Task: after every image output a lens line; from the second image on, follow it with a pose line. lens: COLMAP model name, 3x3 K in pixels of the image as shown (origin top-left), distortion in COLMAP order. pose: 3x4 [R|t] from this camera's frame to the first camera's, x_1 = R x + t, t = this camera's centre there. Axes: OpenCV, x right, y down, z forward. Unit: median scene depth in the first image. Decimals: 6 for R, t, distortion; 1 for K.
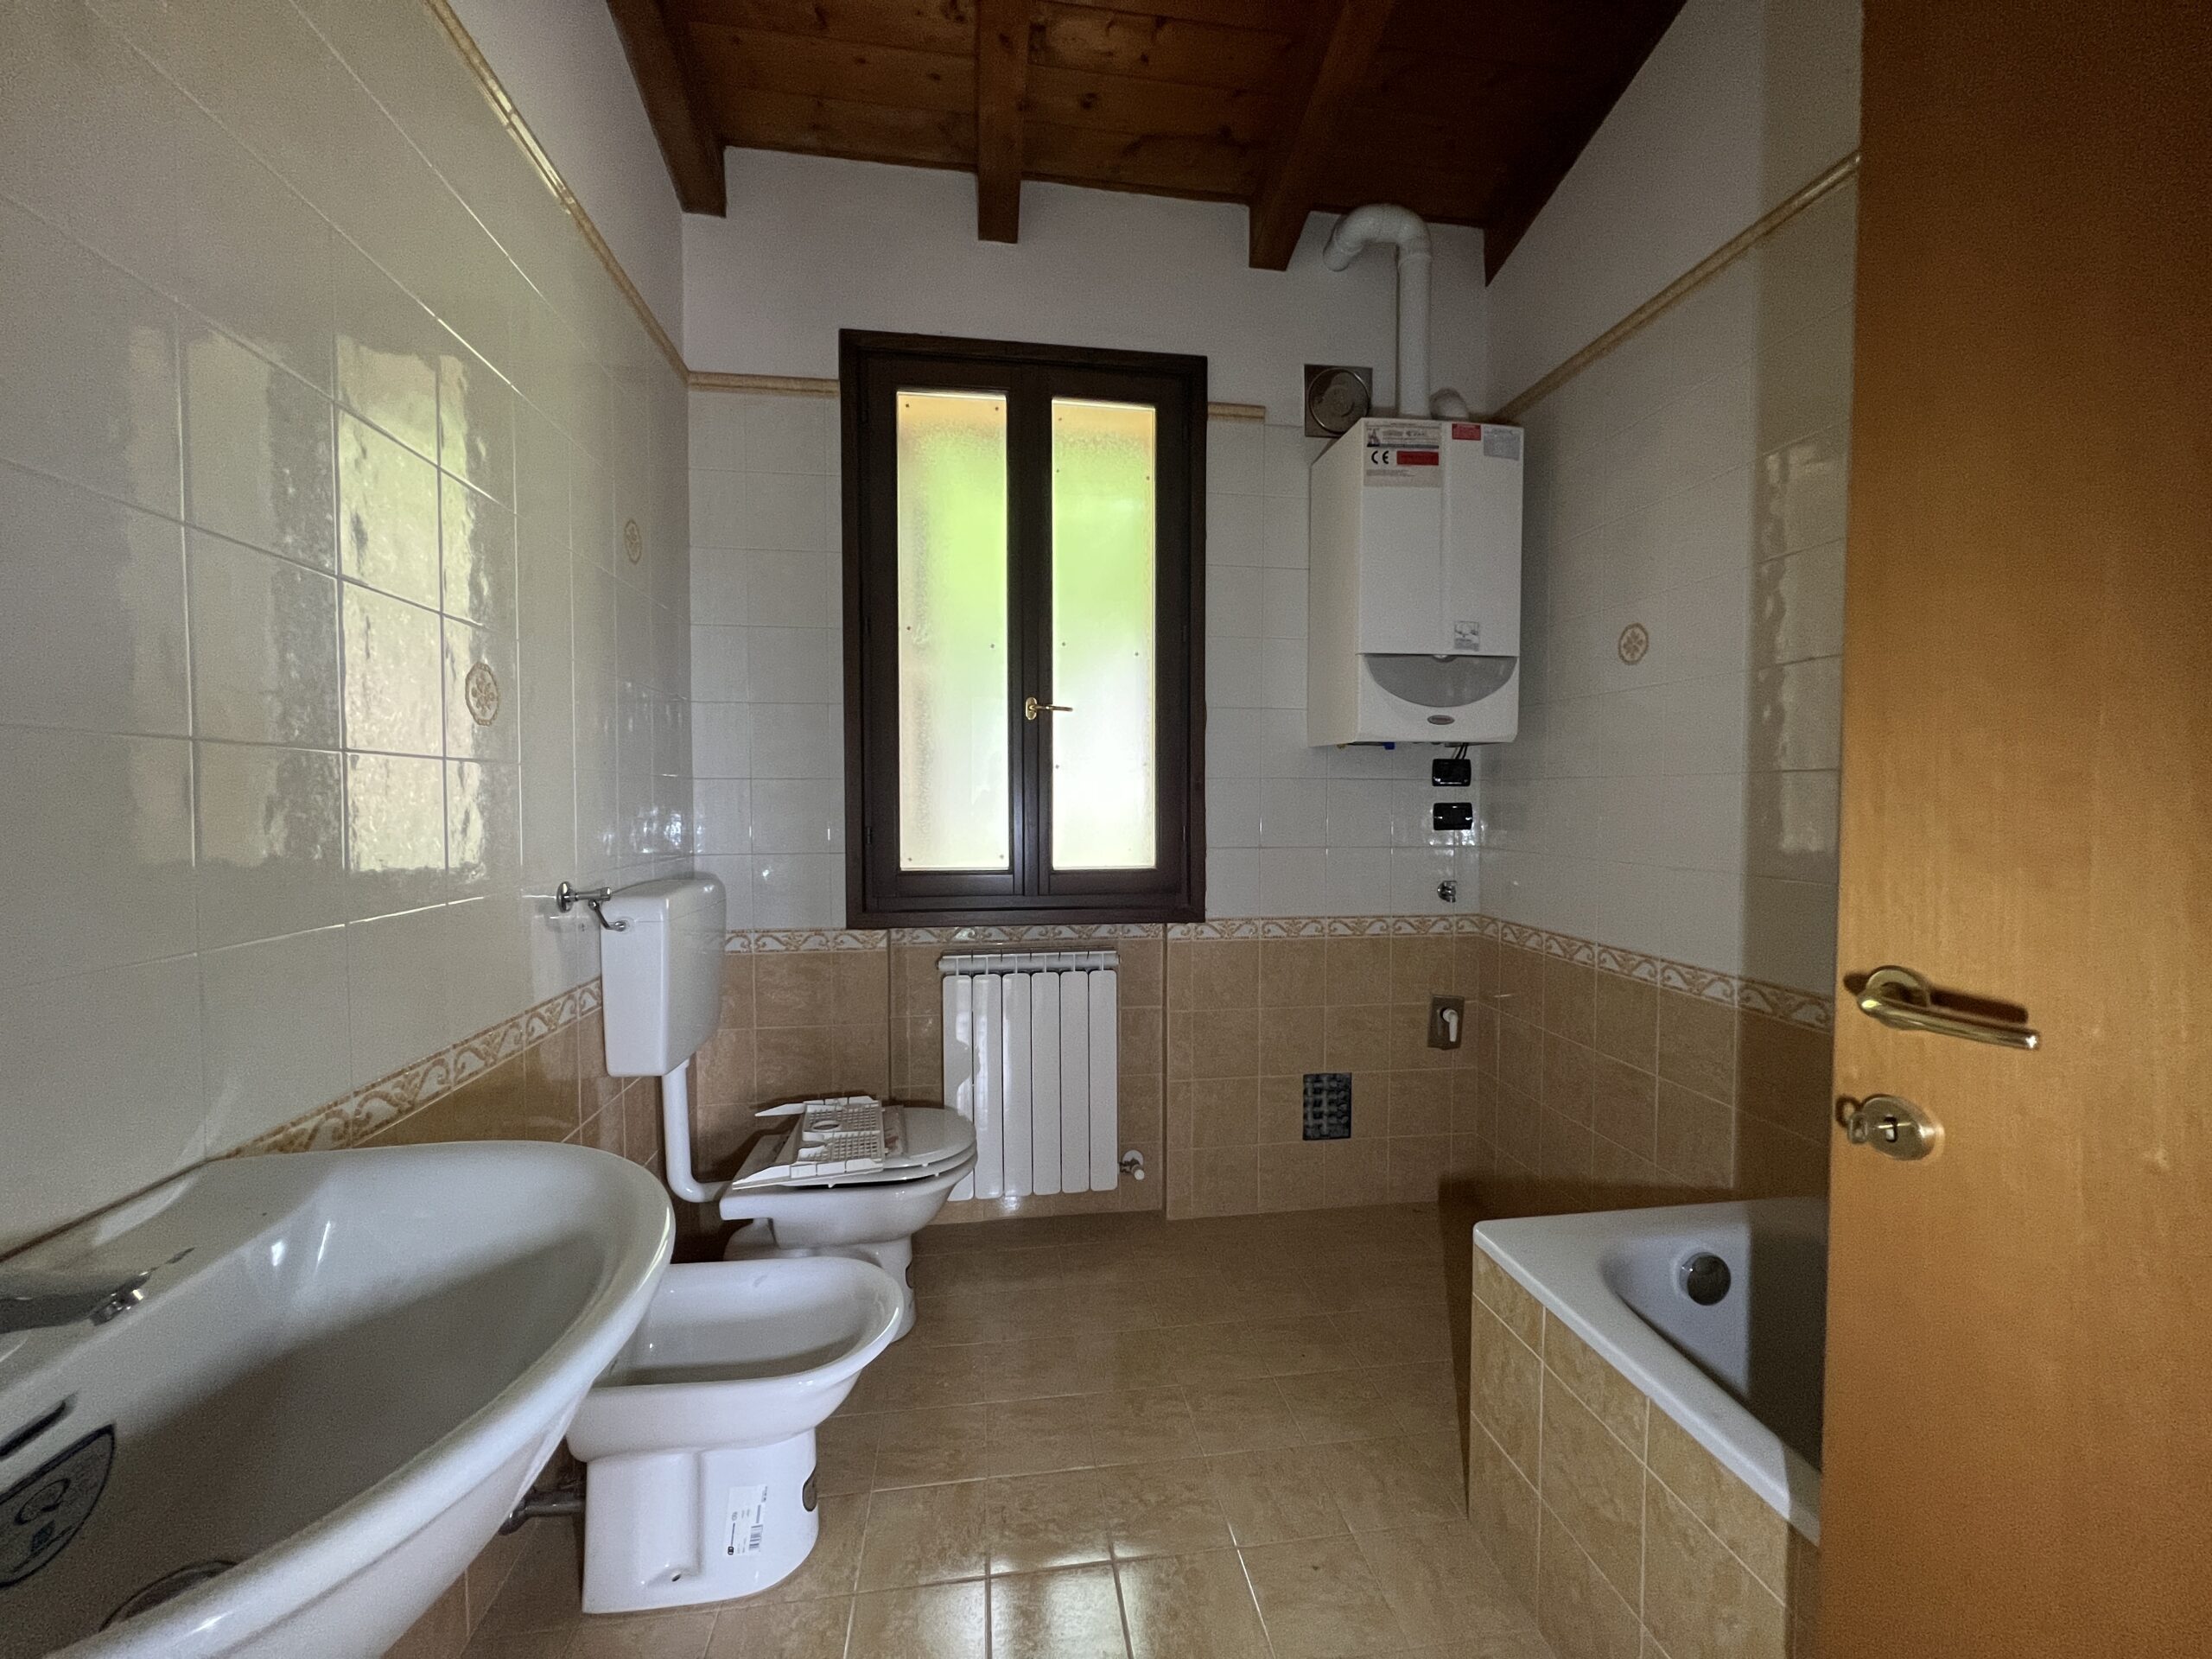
lens RADIAL K [[881.3, 0, 1104.4], [0, 881.3, 828.1], [0, 0, 1]] dist [-0.000206, -0.000222]
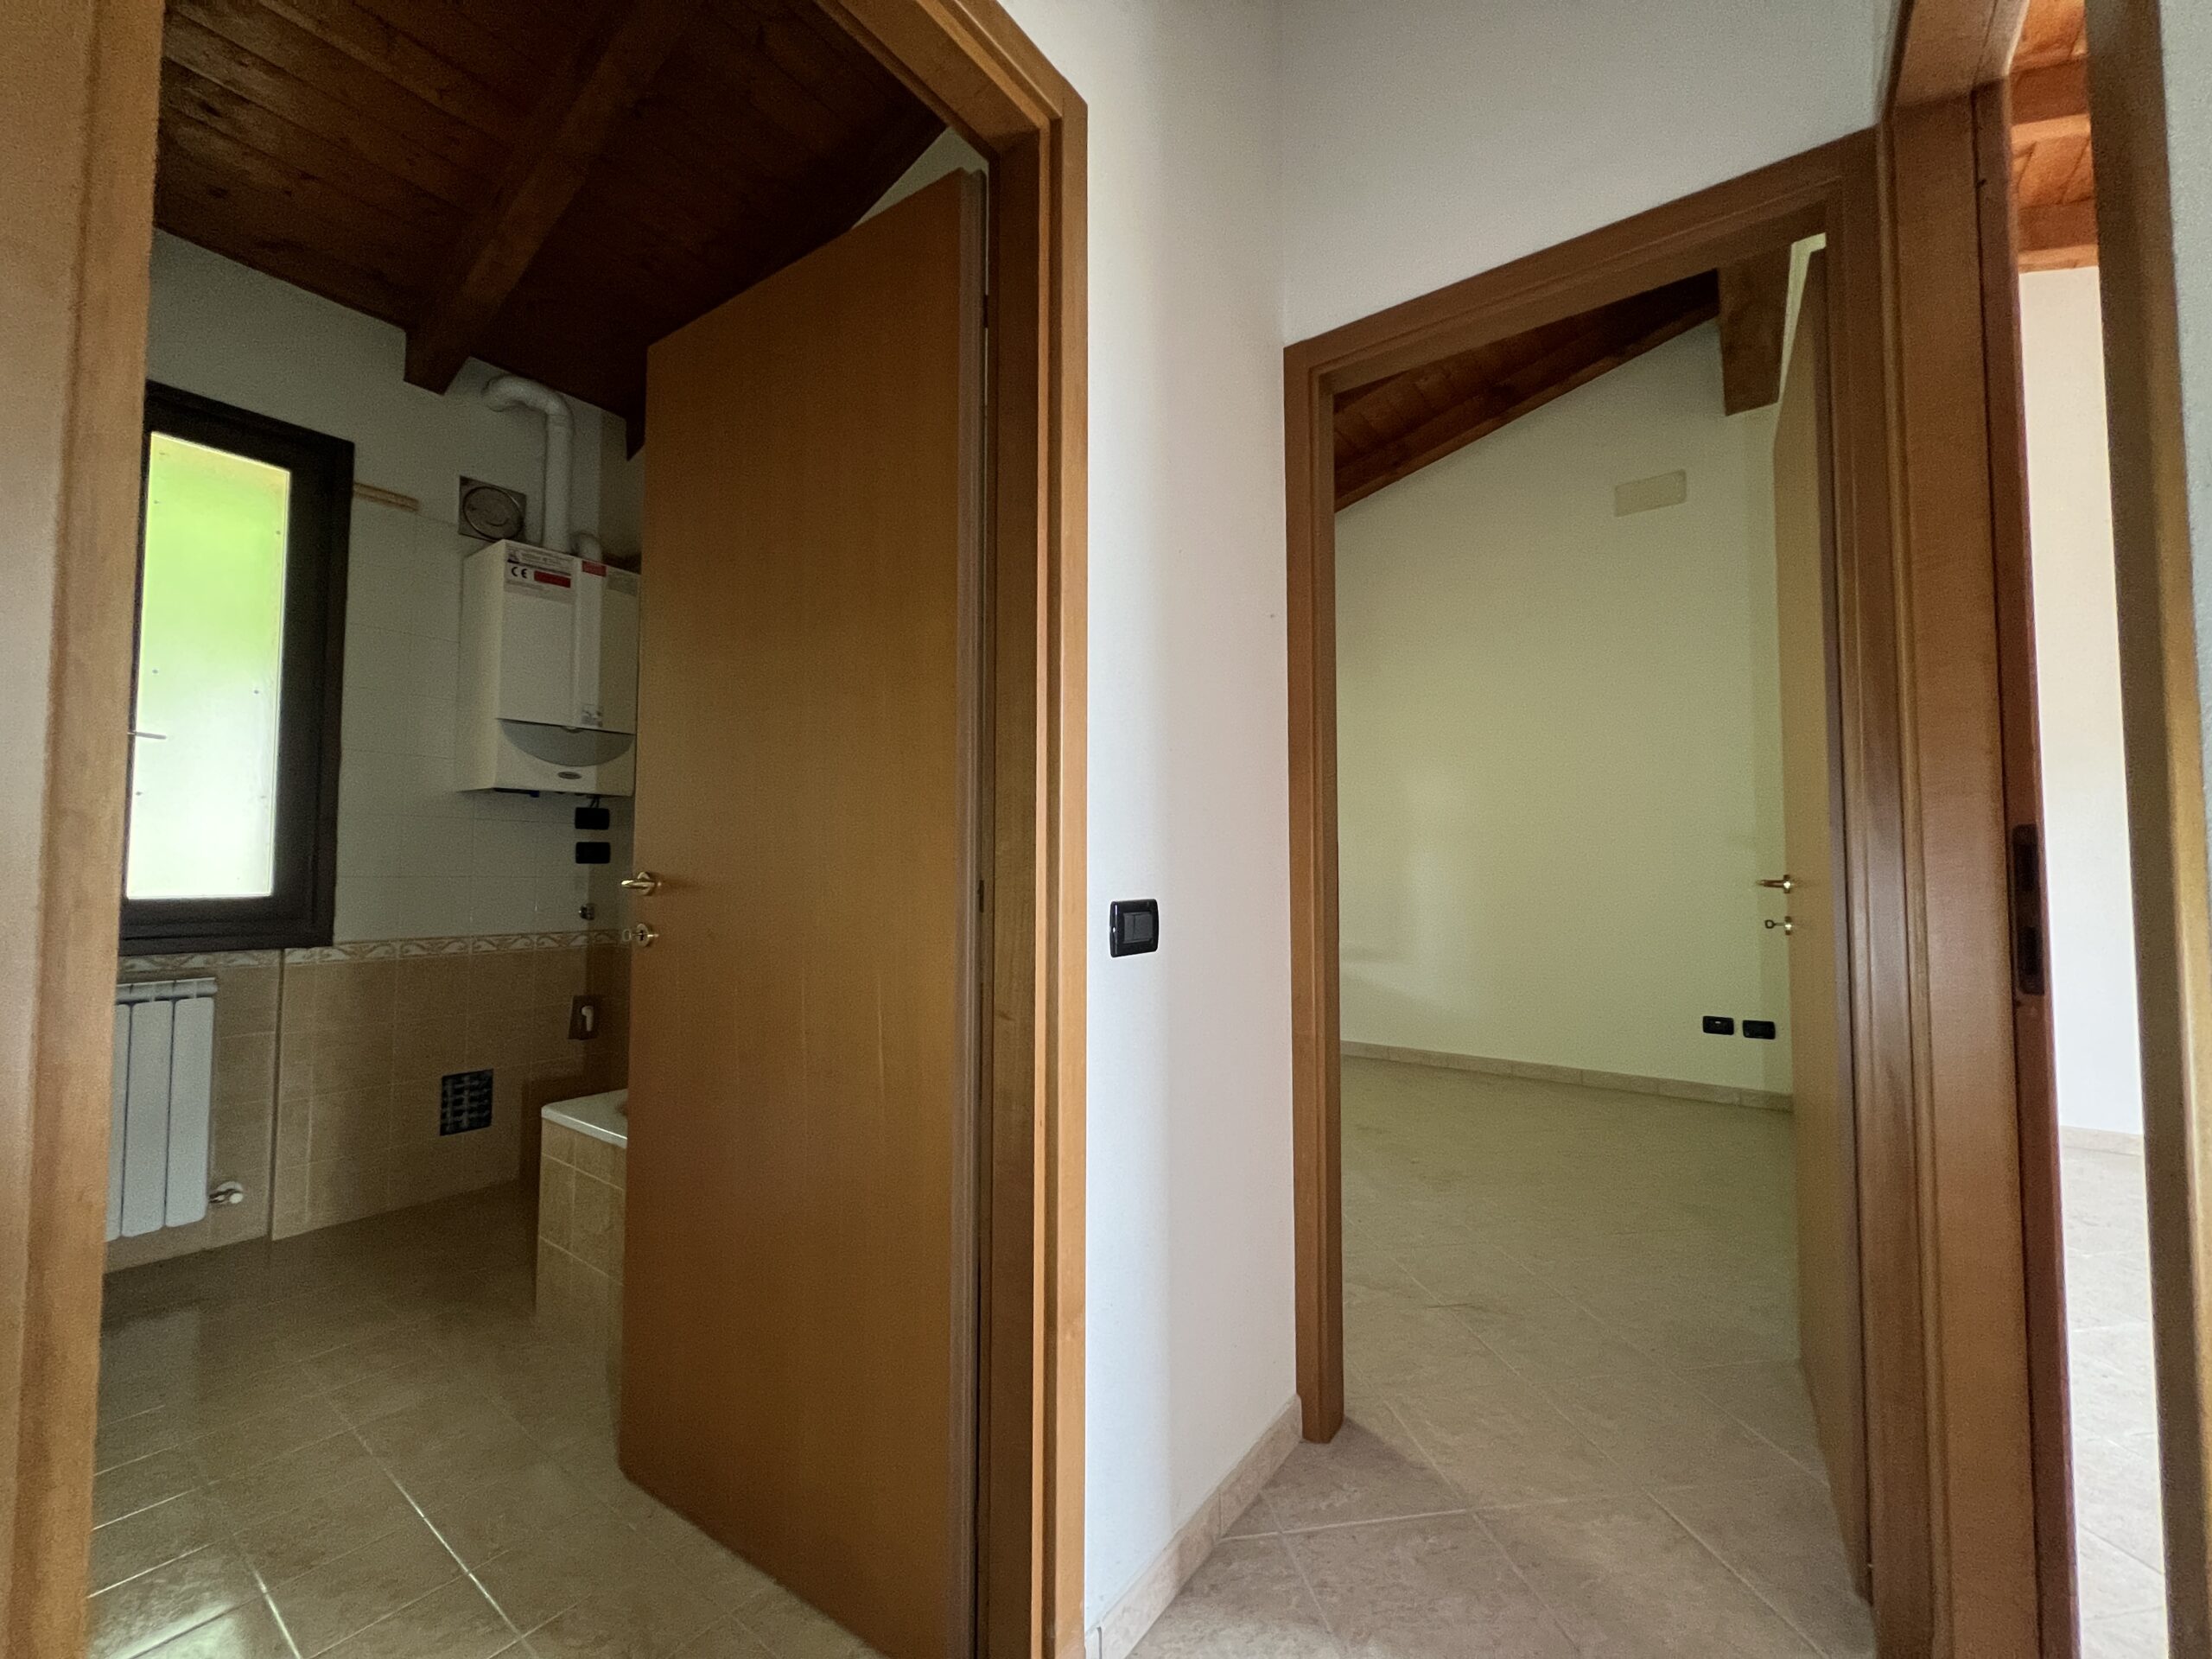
lens RADIAL K [[886.8, 0, 1106.0], [0, 886.8, 829.5], [0, 0, 1]] dist [-0.000087, -0.000447]
pose [[0.701532, 0.035272, 0.711764, 0.000857], [0.023840, 0.997054, -0.072907, 0.067018], [-0.712239, 0.068115, 0.698624, -0.447854]]
